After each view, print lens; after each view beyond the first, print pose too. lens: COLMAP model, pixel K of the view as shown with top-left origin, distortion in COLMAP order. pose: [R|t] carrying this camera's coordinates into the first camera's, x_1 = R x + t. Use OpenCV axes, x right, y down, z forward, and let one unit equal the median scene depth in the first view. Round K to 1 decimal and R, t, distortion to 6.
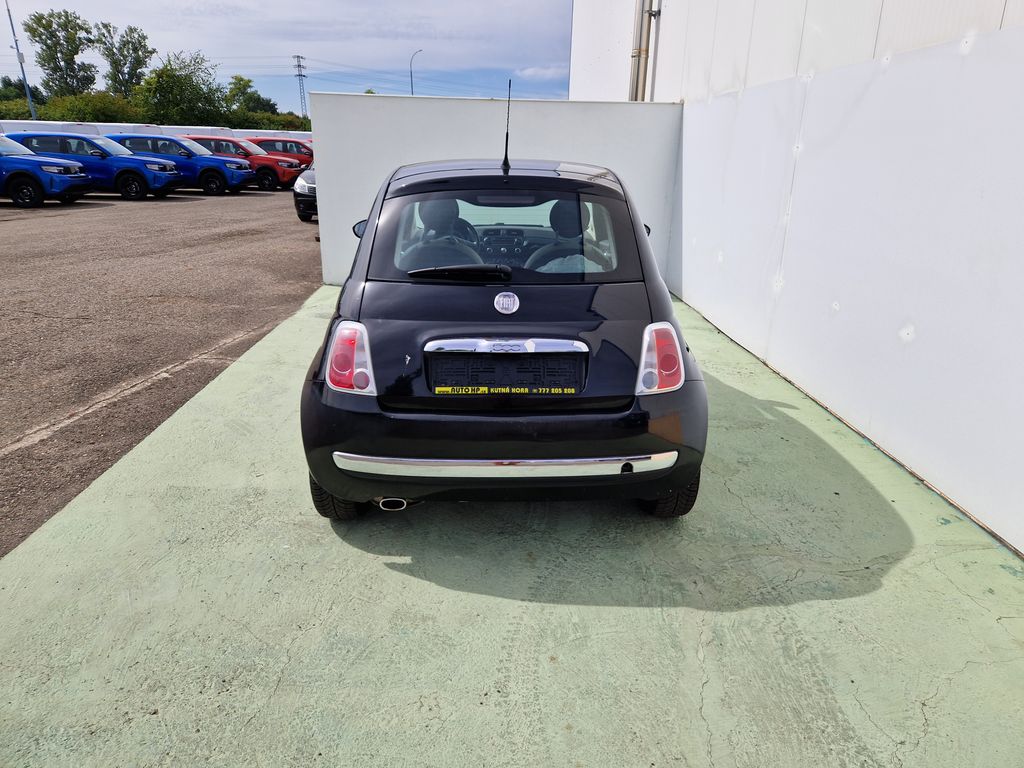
lens RADIAL K [[676.0, 0, 512.0], [0, 676.0, 384.0], [0, 0, 1]] dist [0.062167, -0.047598]
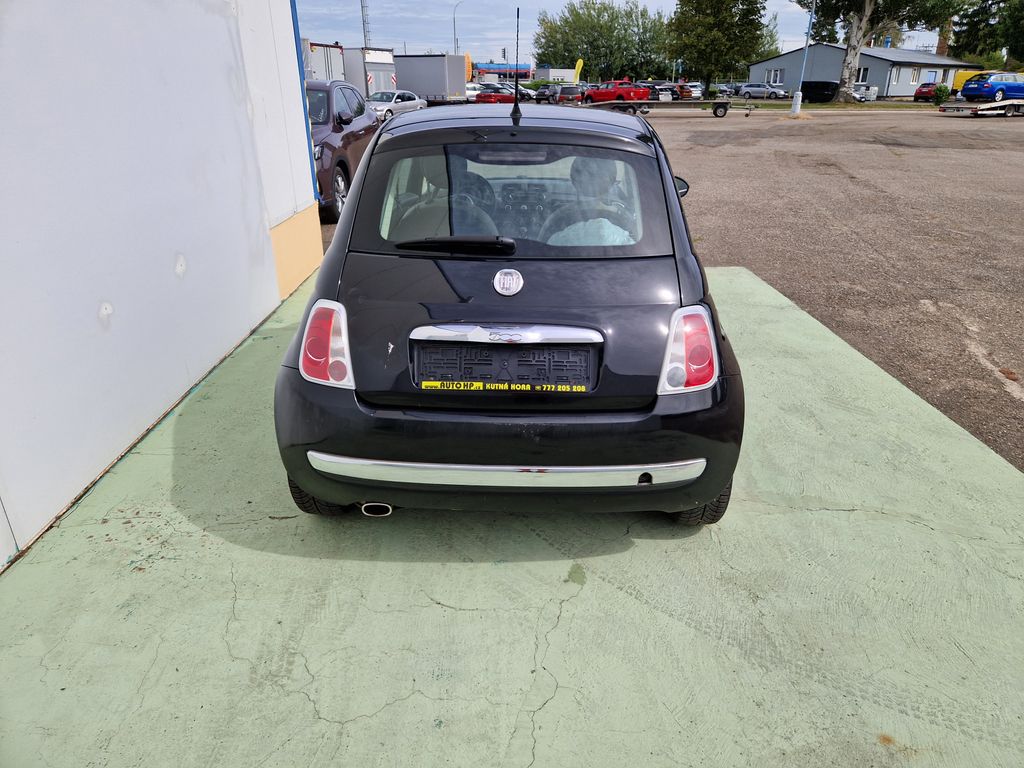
lens RADIAL K [[675.4, 0, 528.4], [0, 675.4, 374.2], [0, 0, 1]] dist [0.060825, -0.044672]
pose [[-0.999697, -0.024604, 0.000661, 0.029416], [-0.017878, 0.744317, 0.667587, -0.463421], [-0.016917, 0.667373, -0.744532, 1.326262]]
